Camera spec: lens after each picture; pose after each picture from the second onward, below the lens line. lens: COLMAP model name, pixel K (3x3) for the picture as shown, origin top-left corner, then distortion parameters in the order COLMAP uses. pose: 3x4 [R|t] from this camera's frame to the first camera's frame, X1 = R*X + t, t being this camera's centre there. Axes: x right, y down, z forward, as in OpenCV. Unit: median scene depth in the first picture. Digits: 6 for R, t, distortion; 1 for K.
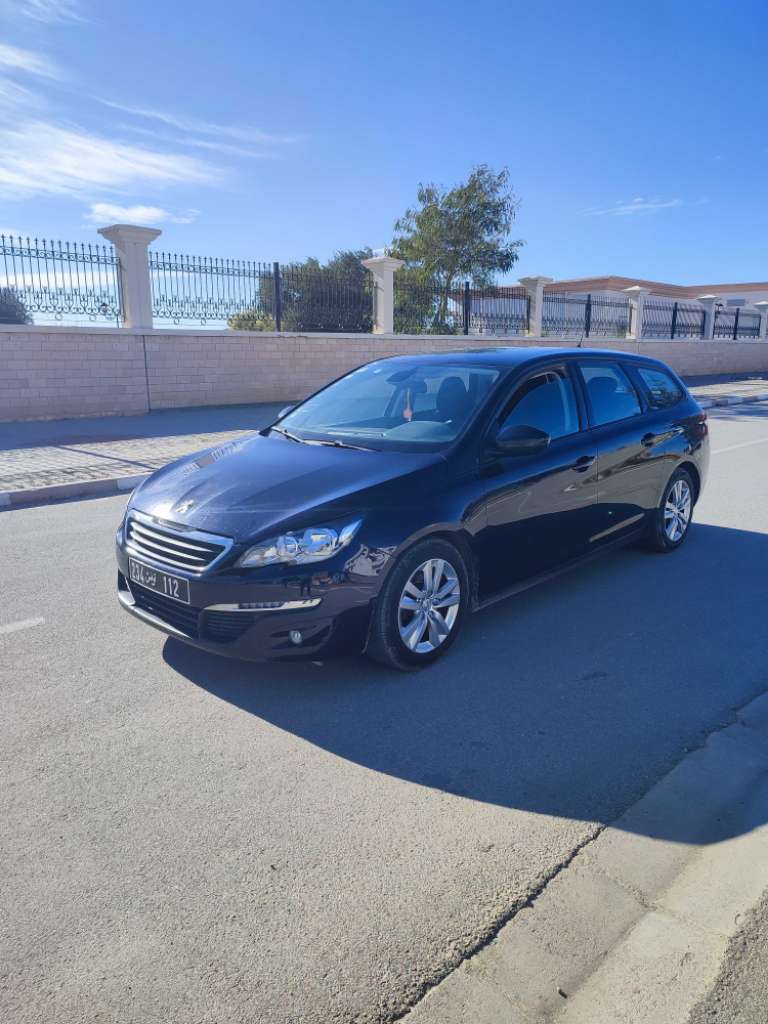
lens RADIAL K [[741.6, 0, 381.2], [0, 741.6, 511.1], [0, 0, 1]] dist [0.022212, -0.004894]
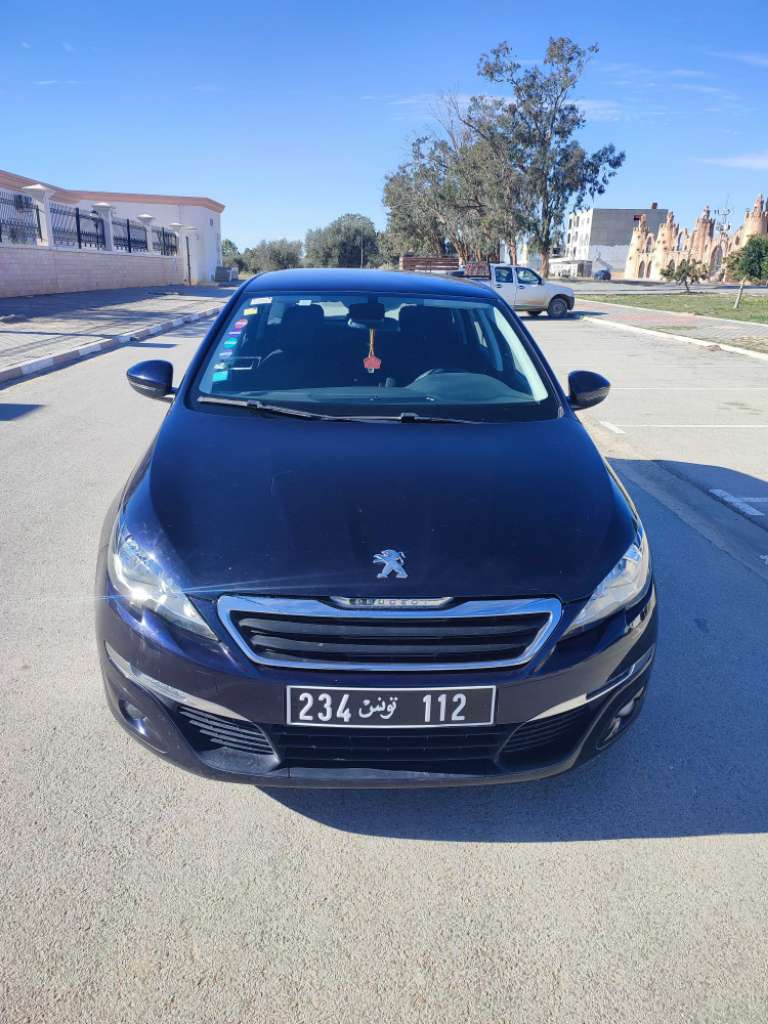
lens RADIAL K [[741.6, 0, 383.0], [0, 741.6, 510.5], [0, 0, 1]] dist [0.022212, -0.004894]
pose [[0.675182, -0.199361, 0.710201, -0.084938], [0.118087, 0.979581, 0.162715, -0.017834], [-0.728138, -0.025997, 0.684937, 0.079977]]
